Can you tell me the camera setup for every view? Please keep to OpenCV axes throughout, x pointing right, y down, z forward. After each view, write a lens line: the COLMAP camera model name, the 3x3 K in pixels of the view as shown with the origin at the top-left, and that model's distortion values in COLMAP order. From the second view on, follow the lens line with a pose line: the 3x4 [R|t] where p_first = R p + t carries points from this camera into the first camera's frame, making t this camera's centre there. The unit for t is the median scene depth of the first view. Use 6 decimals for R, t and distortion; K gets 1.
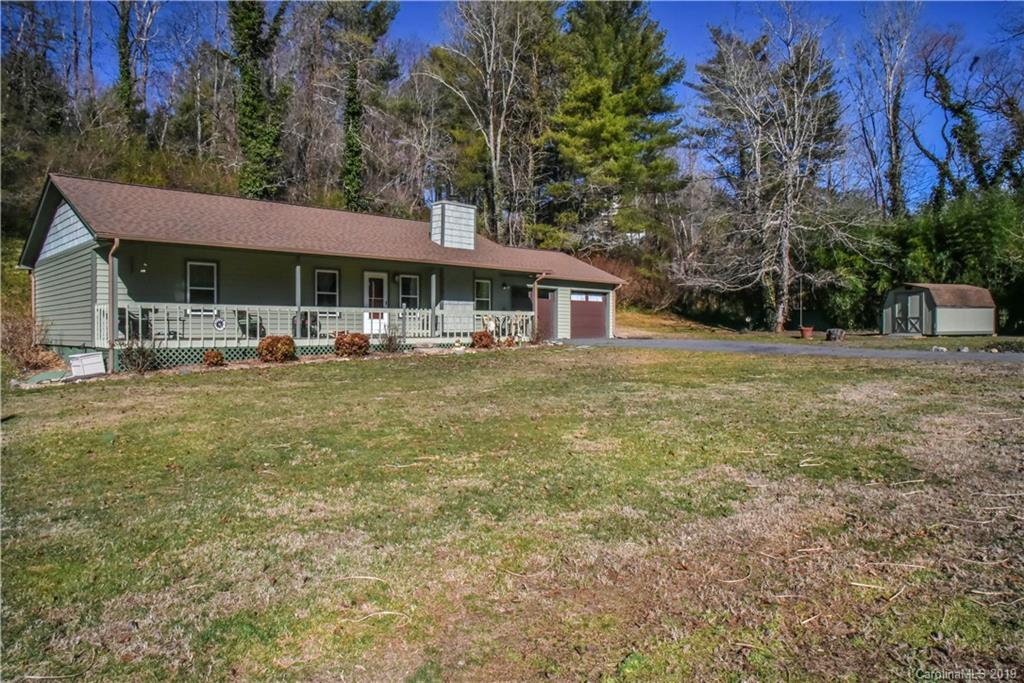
lens RADIAL K [[726.9, 0, 508.0], [0, 726.9, 339.2], [0, 0, 1]] dist [0.008795, 0.002411]
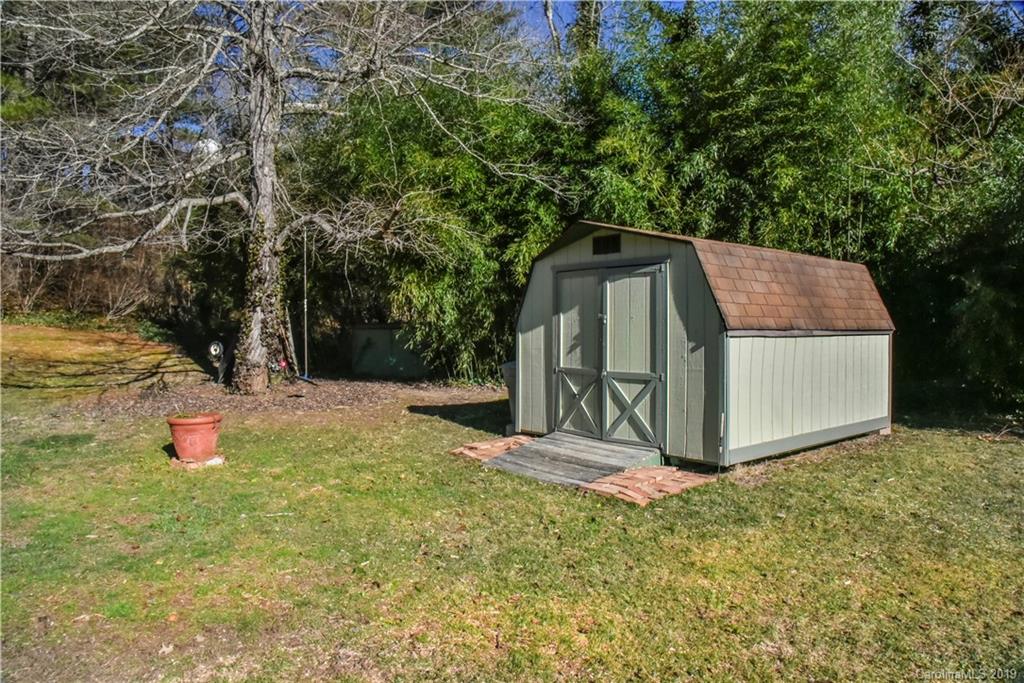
lens RADIAL K [[726.9, 0, 512.9], [0, 726.9, 340.0], [0, 0, 1]] dist [0.008795, 0.002411]
pose [[0.927946, 0.005359, 0.372677, 0.429376], [-0.006189, 0.999980, 0.001032, -0.039436], [-0.372664, -0.003264, 0.927960, 0.785518]]
